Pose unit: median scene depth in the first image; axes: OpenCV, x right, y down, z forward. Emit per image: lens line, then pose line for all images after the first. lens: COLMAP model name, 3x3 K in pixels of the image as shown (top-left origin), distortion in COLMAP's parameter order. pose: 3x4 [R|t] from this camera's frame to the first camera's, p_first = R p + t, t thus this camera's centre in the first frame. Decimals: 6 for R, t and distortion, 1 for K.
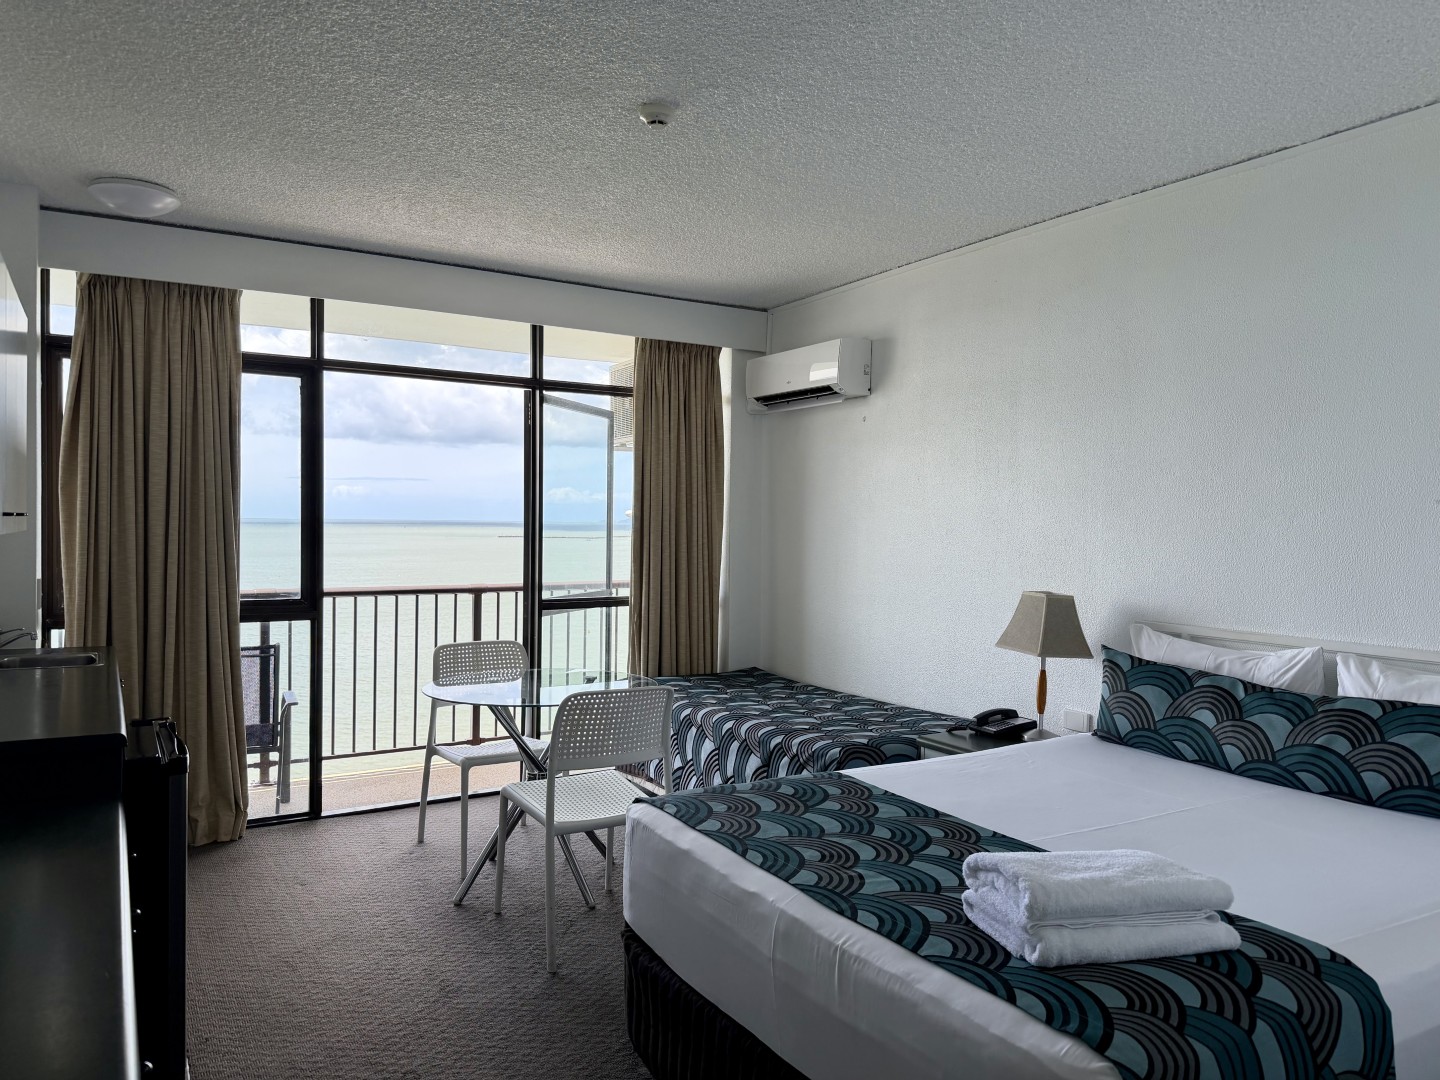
lens RADIAL K [[1018.8, 0, 724.6], [0, 1018.8, 546.7], [0, 0, 1]] dist [0.005326, -0.000593]
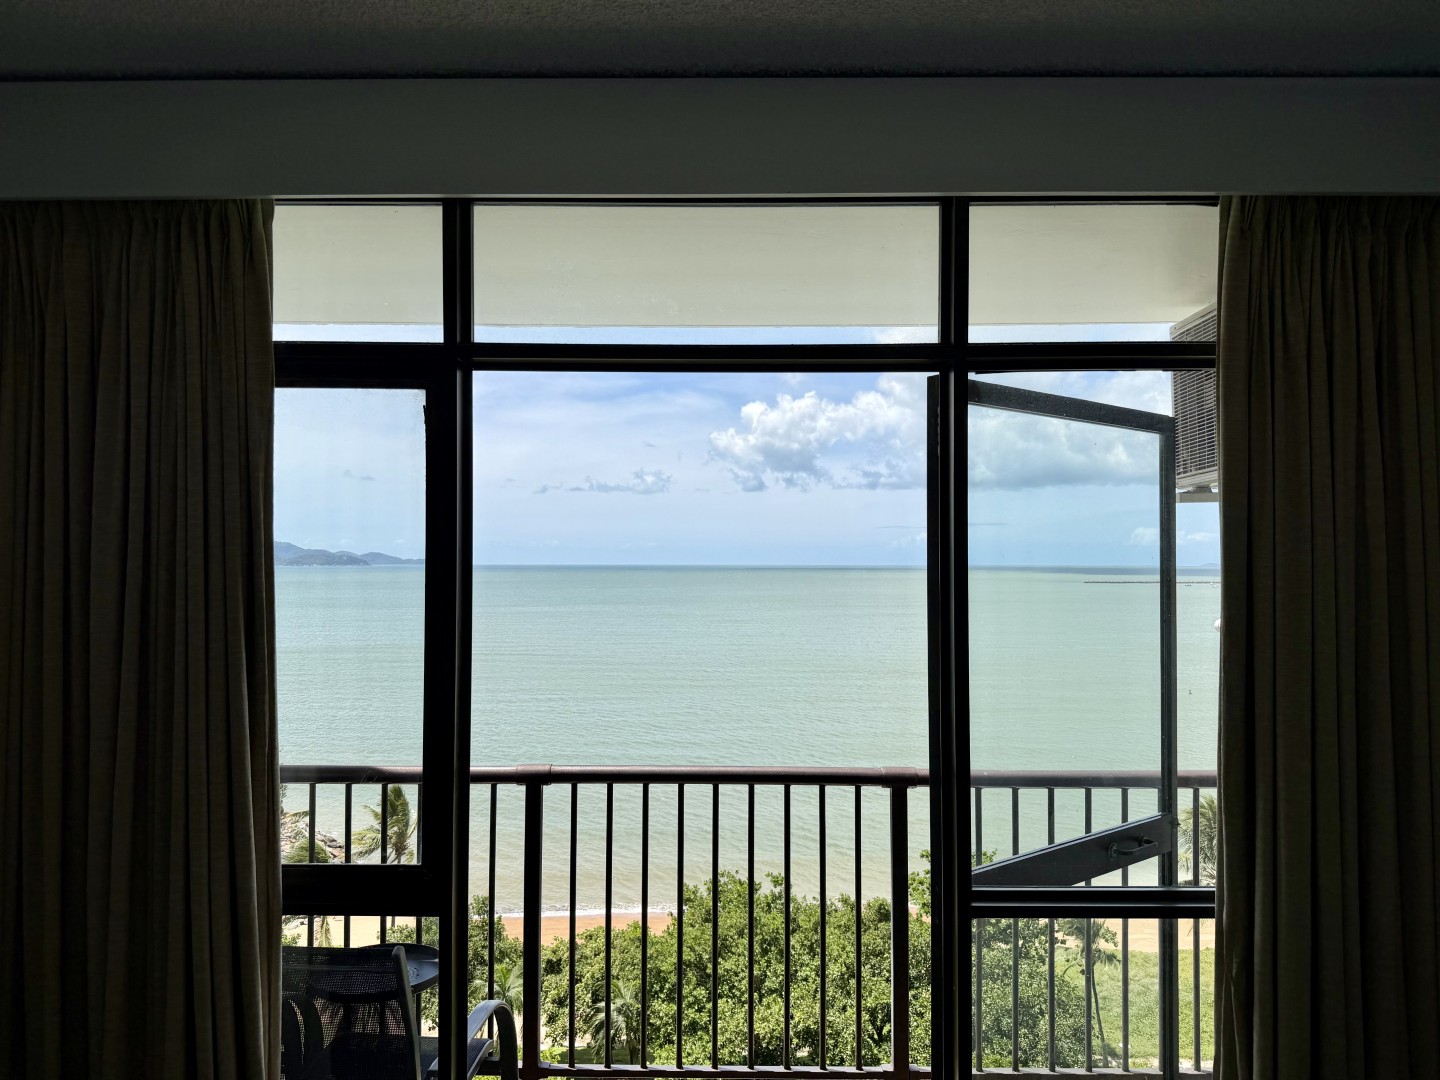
lens RADIAL K [[1018.8, 0, 724.6], [0, 1018.8, 546.7], [0, 0, 1]] dist [0.005326, -0.000593]
pose [[0.851094, -0.021058, -0.524590, -0.049493], [-0.002070, 0.999053, -0.043462, -0.065242], [0.525009, 0.038076, 0.850245, 0.603463]]
